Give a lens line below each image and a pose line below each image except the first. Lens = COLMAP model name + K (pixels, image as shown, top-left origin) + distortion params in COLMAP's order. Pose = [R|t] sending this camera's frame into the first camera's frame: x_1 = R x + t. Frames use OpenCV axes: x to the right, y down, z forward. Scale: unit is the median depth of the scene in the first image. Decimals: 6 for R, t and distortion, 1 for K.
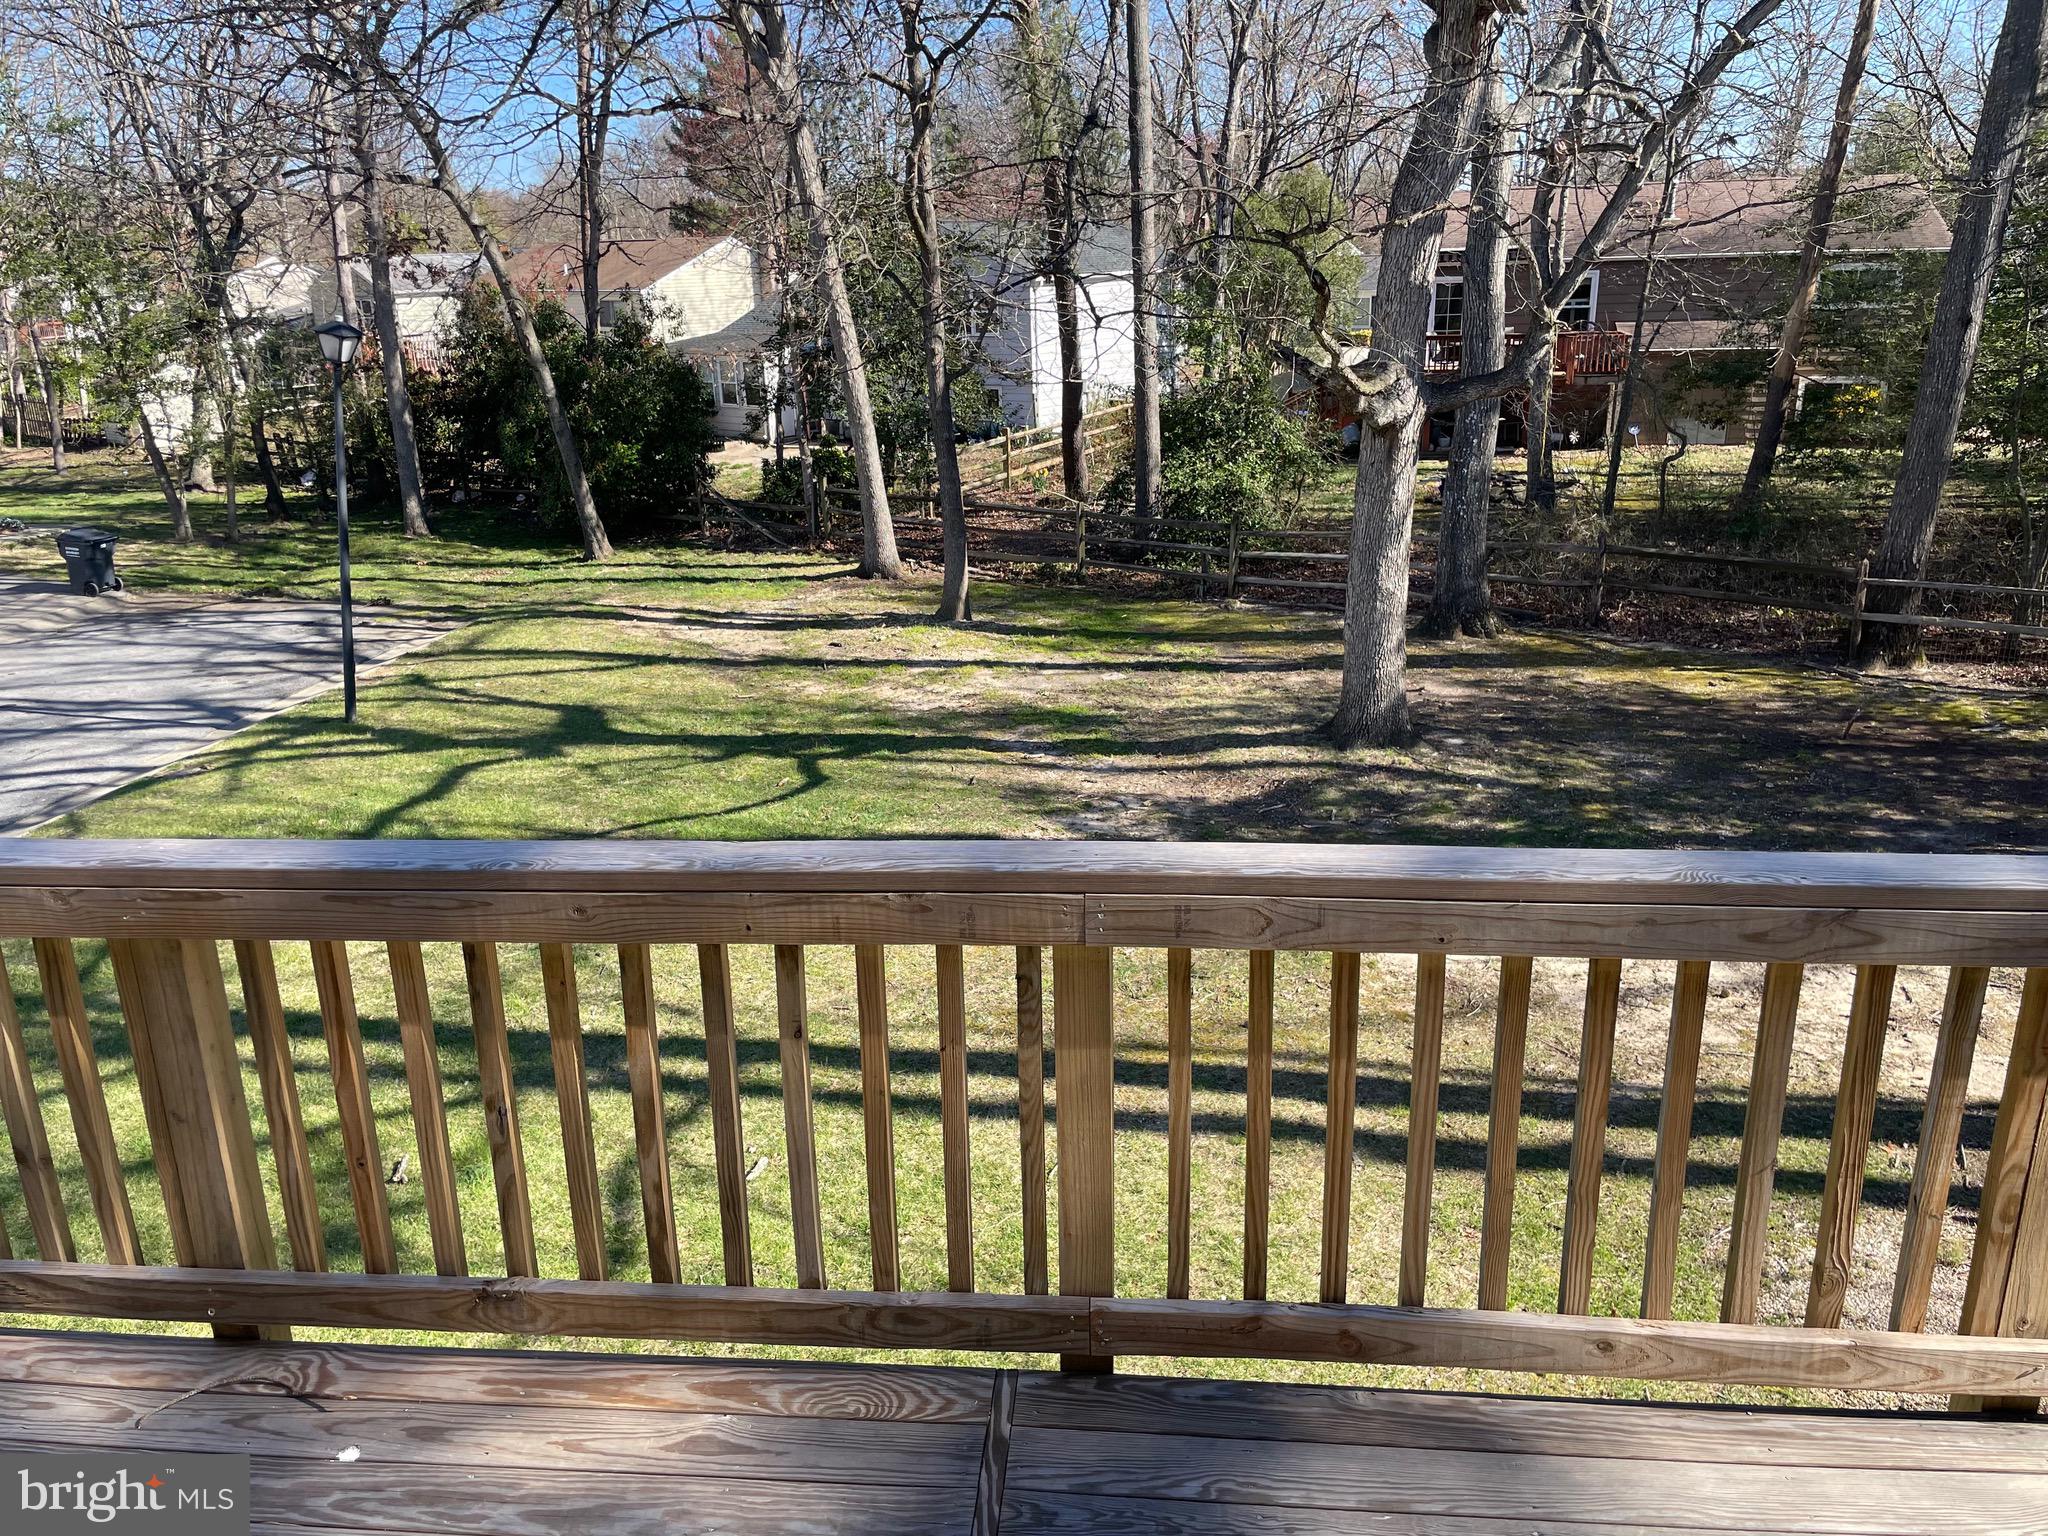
lens RADIAL K [[1559.7, 0, 1024.0], [0, 1559.7, 768.0], [0, 0, 1]] dist [0.105396, -0.135259]
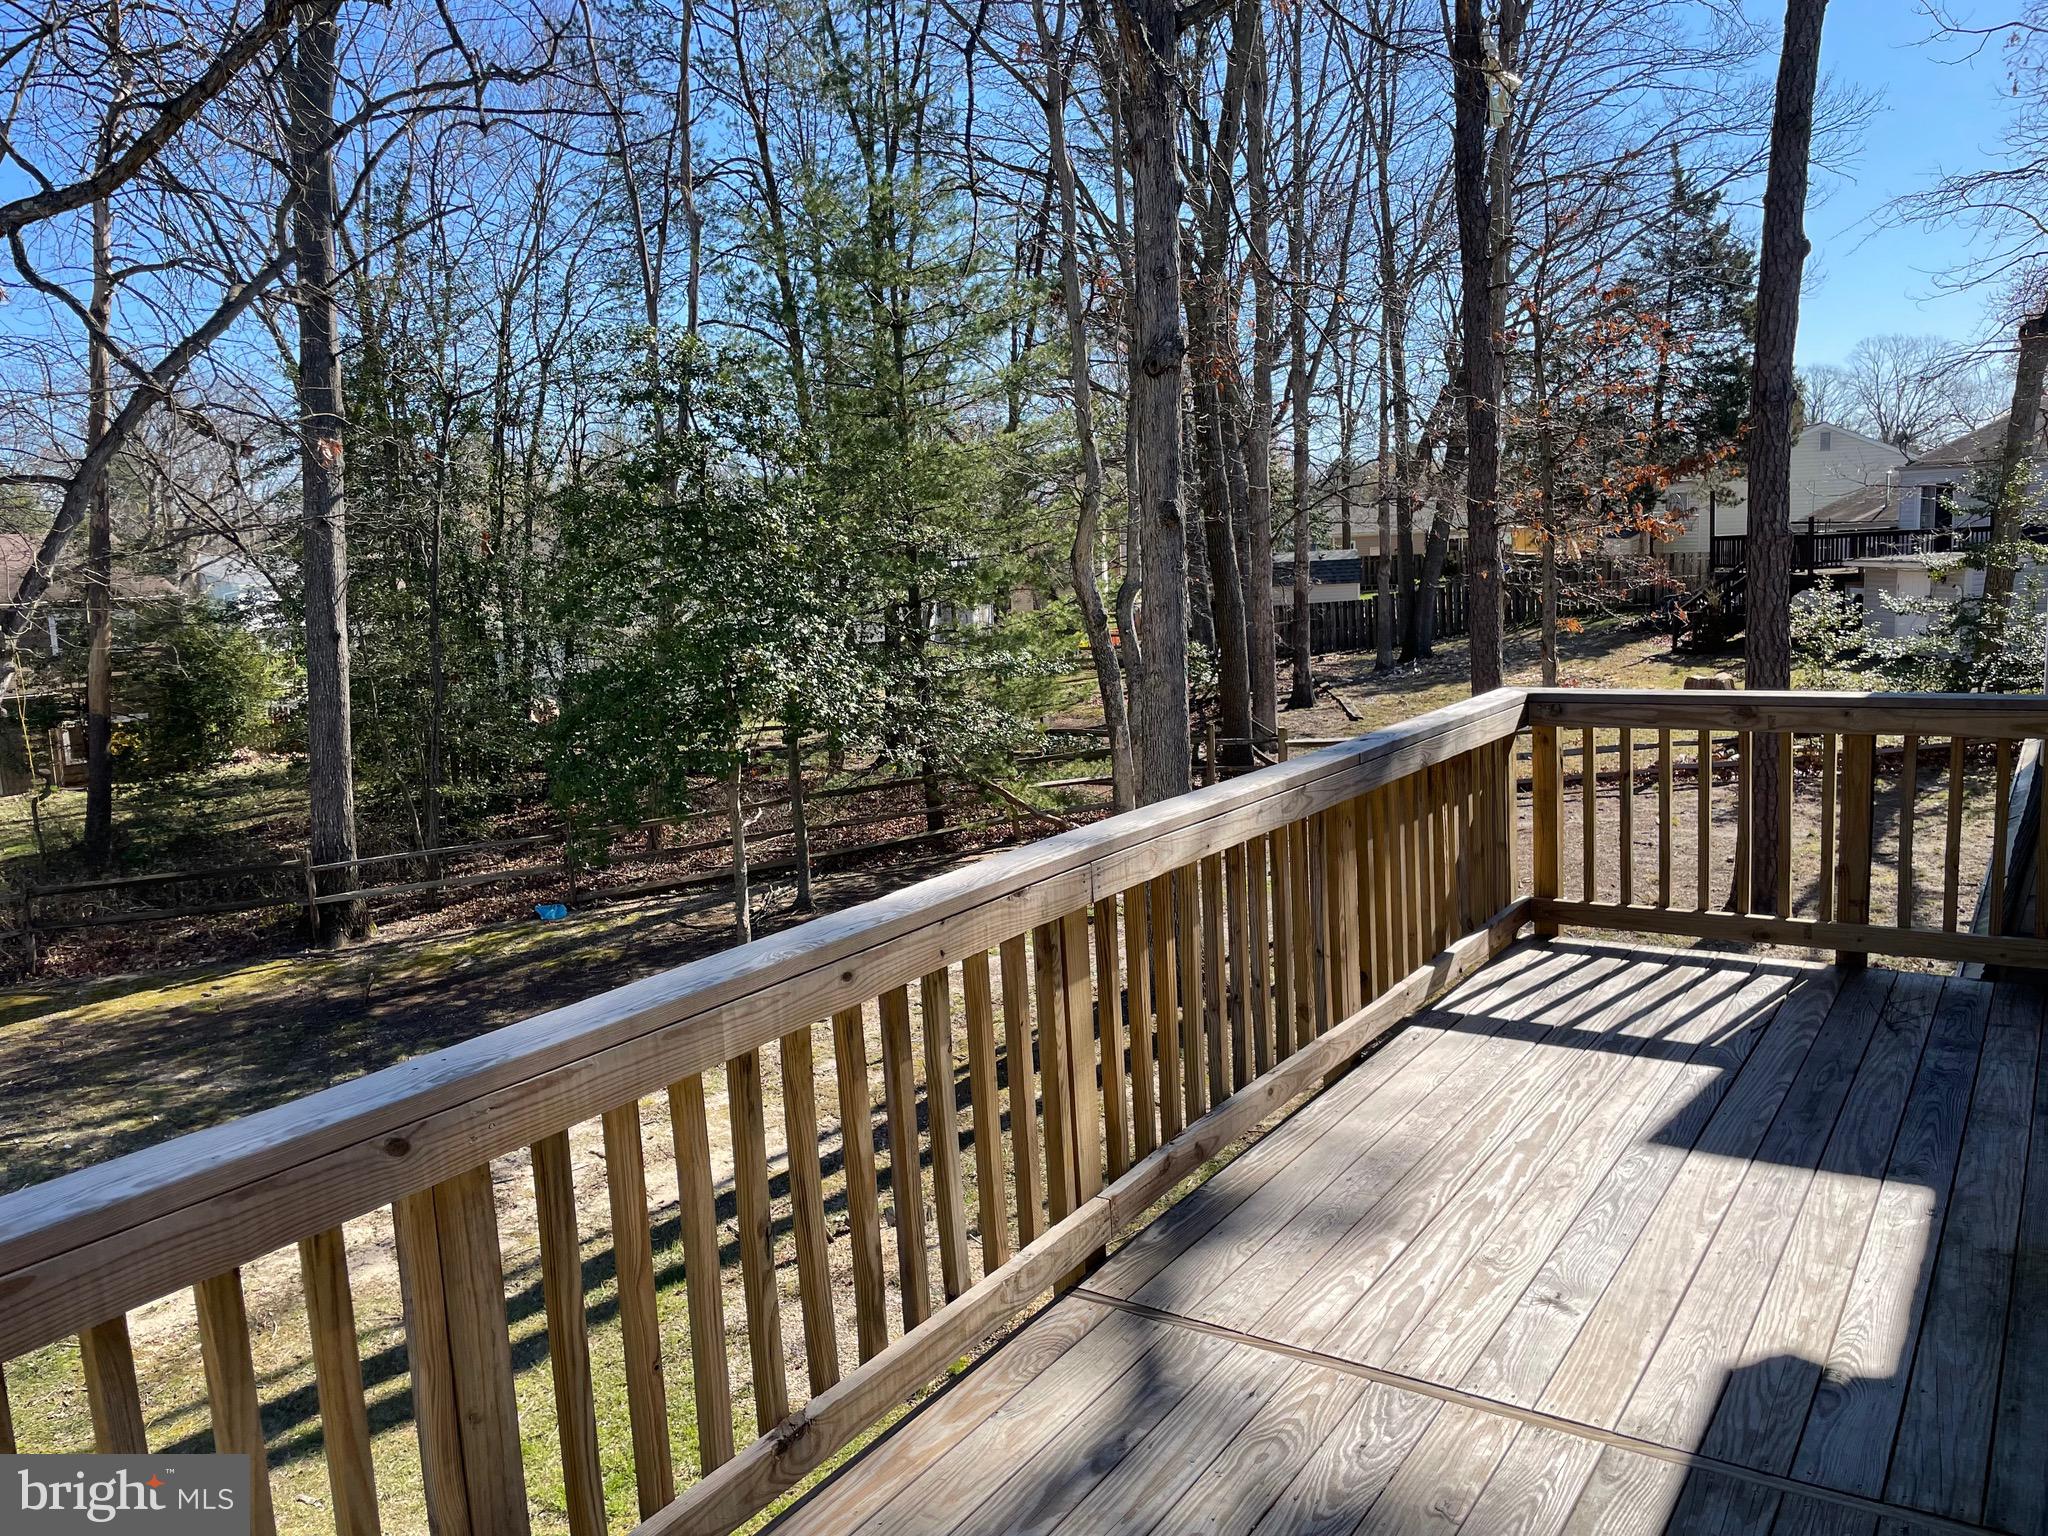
lens RADIAL K [[1559.7, 0, 1024.0], [0, 1559.7, 768.0], [0, 0, 1]] dist [0.105396, -0.135259]
pose [[0.470157, -0.151226, 0.869530, -0.444863], [0.350955, 0.936004, -0.026975, 0.046815], [-0.809804, 0.317848, 0.493142, 0.289861]]
